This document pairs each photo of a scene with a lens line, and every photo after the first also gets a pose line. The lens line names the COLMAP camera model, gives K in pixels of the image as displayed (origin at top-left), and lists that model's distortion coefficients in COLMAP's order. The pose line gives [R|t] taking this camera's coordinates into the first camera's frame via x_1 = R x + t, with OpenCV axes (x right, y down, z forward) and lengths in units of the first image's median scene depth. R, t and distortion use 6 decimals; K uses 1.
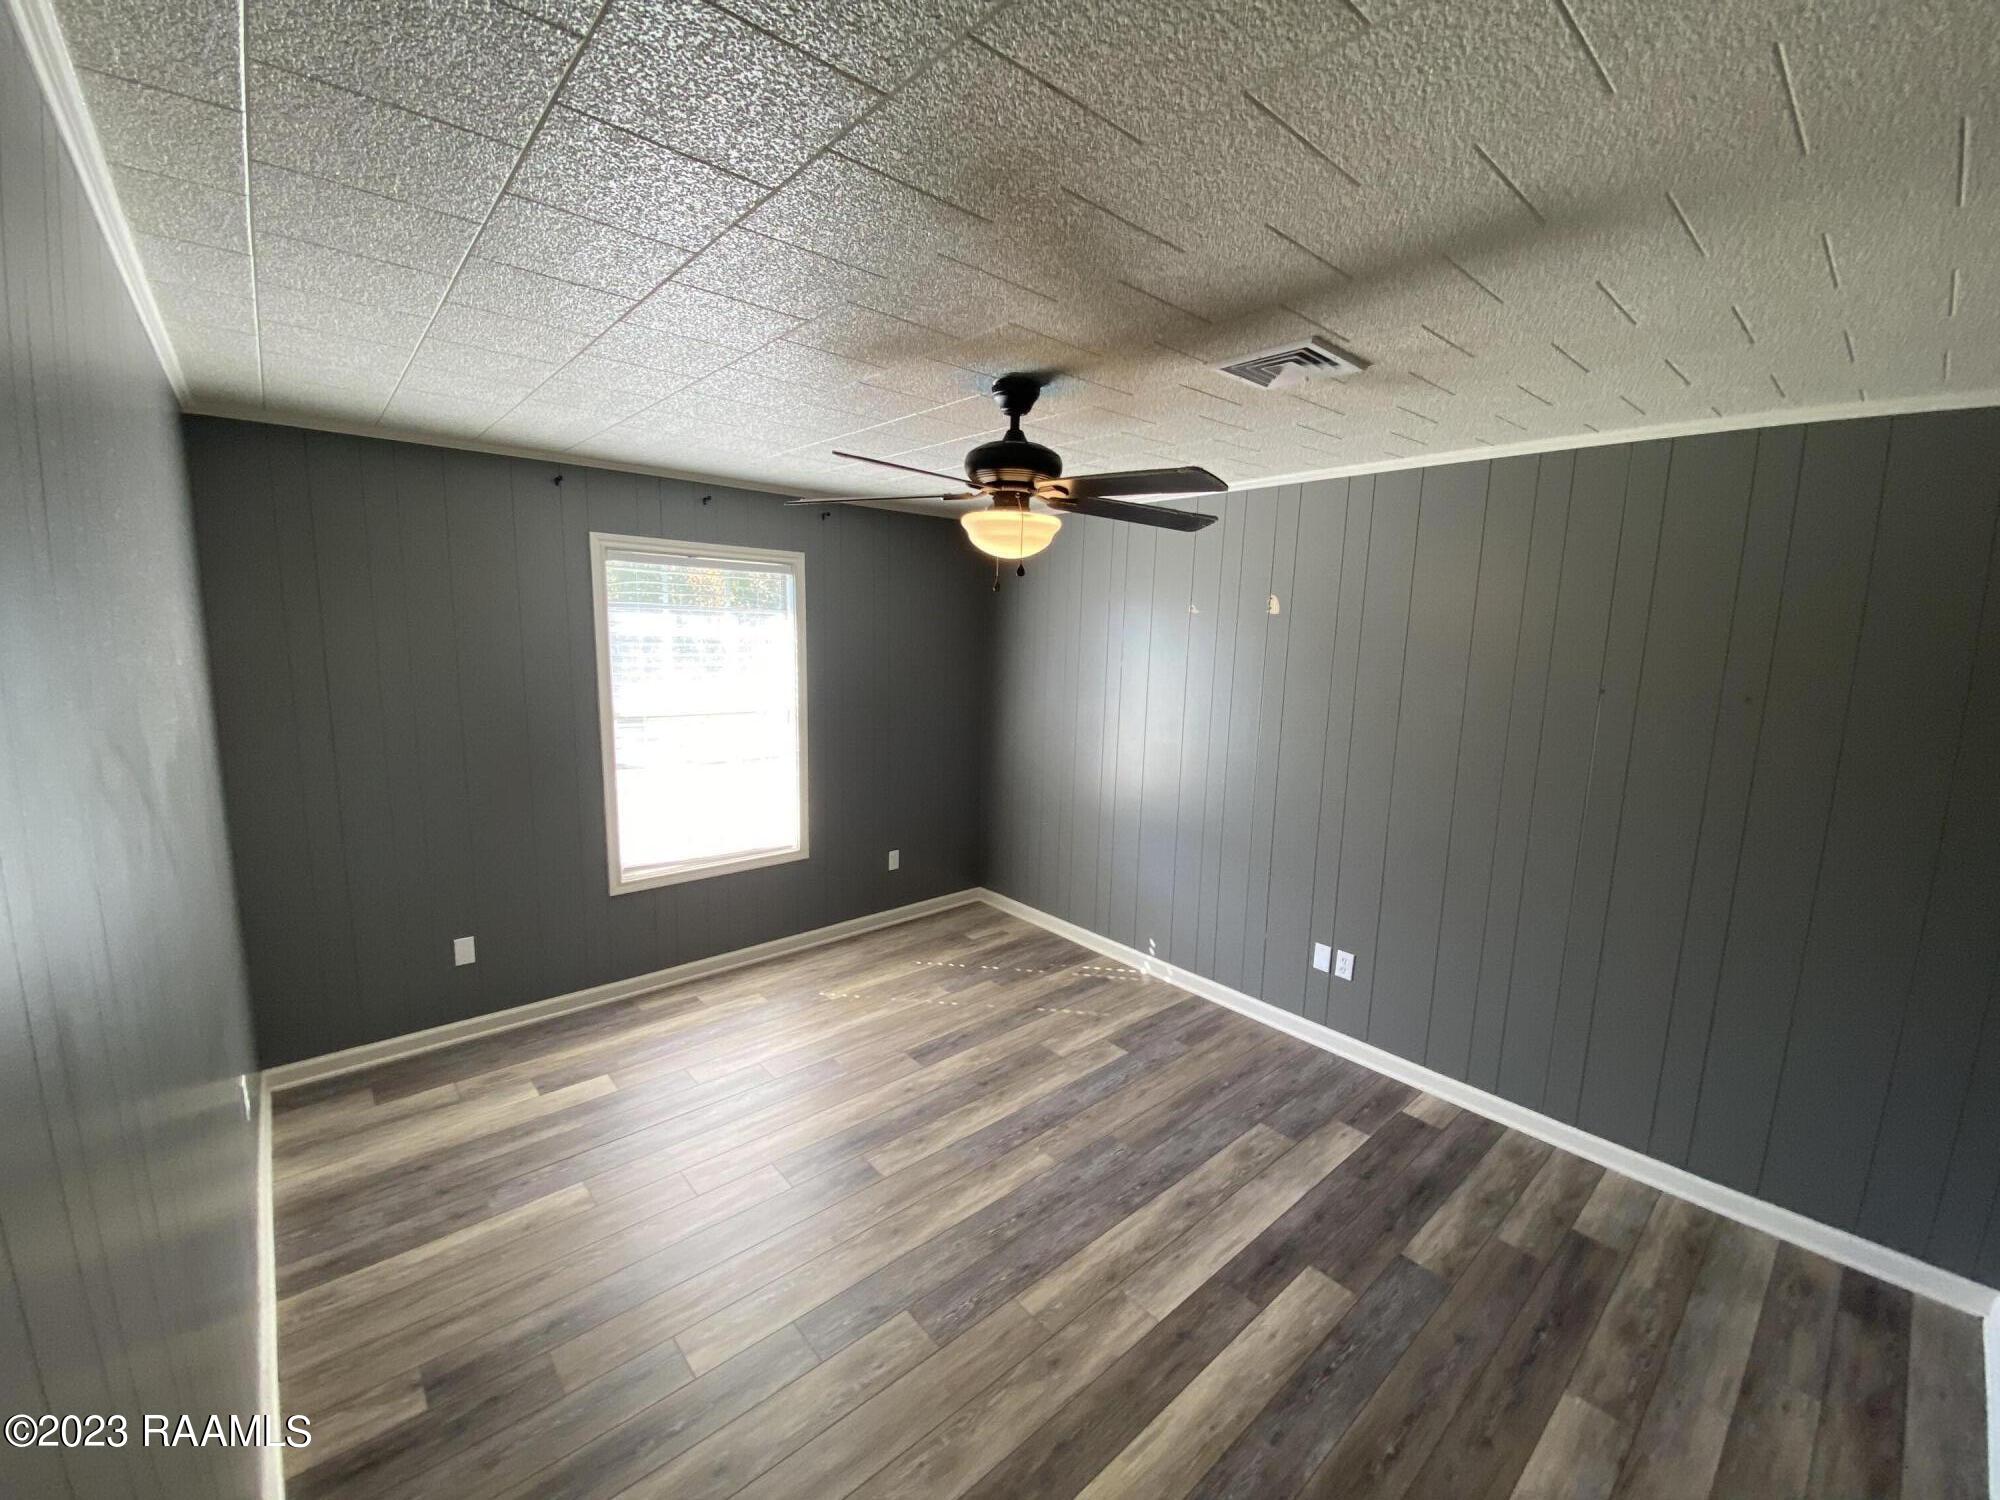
lens RADIAL K [[801.9, 0, 1011.2], [0, 801.9, 746.5], [0, 0, 1]] dist [0.001067, -0.000098]
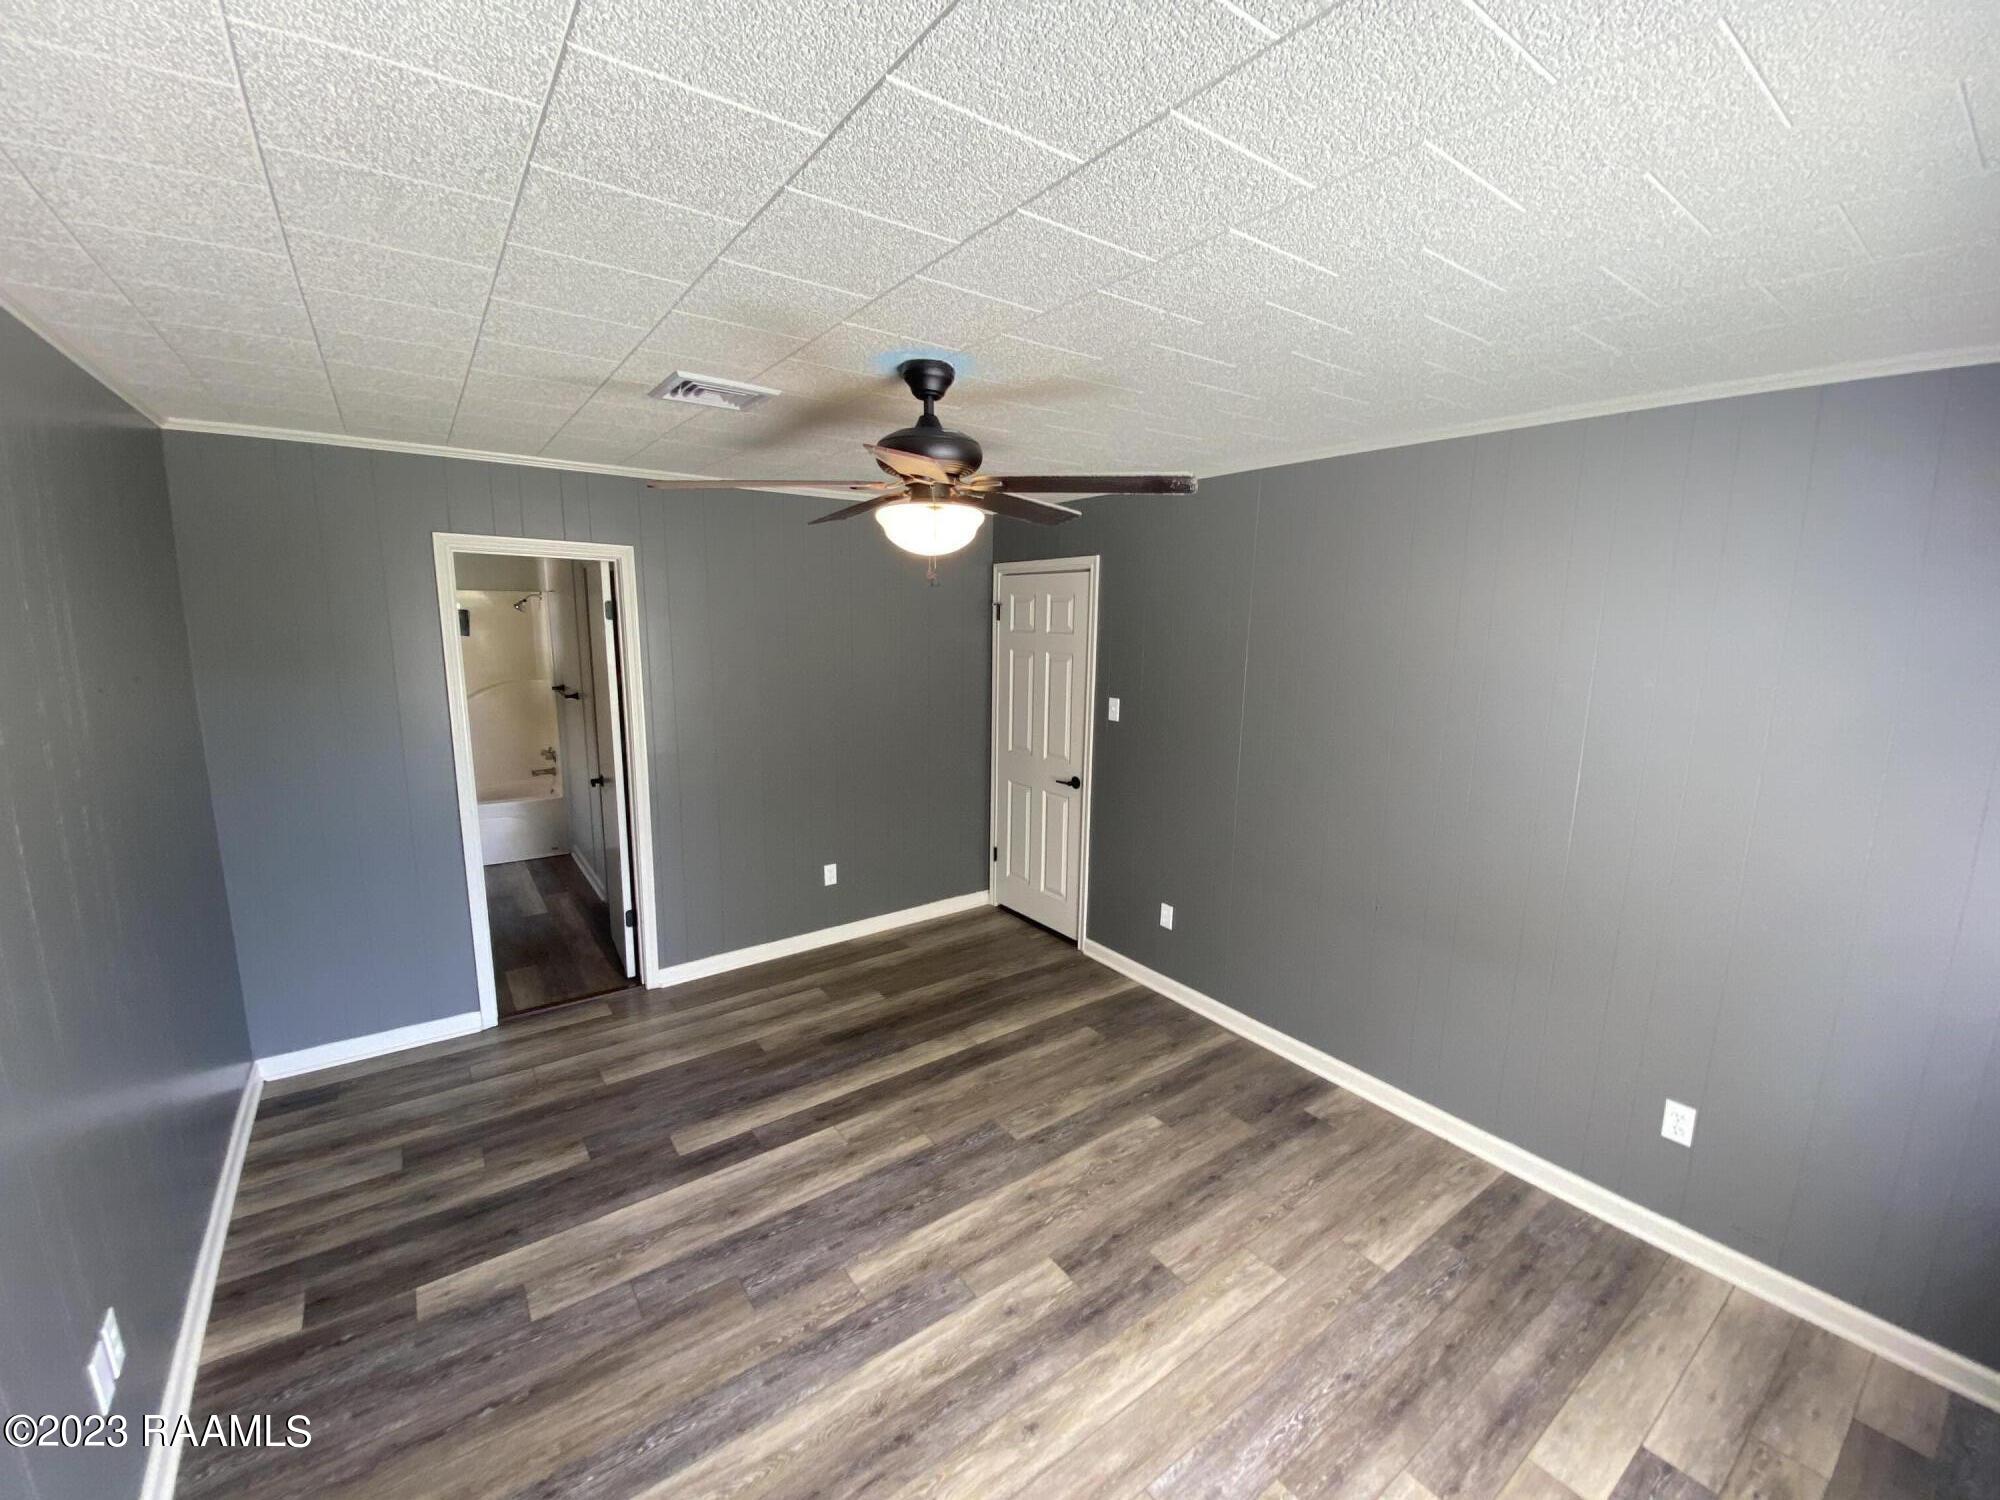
lens RADIAL K [[801.9, 0, 1011.2], [0, 801.9, 746.5], [0, 0, 1]] dist [0.001067, -0.000098]
pose [[-0.994815, -0.053426, 0.086533, -0.169182], [-0.023089, 0.947321, 0.319451, -0.287868], [-0.099042, 0.315797, -0.943644, 1.722355]]
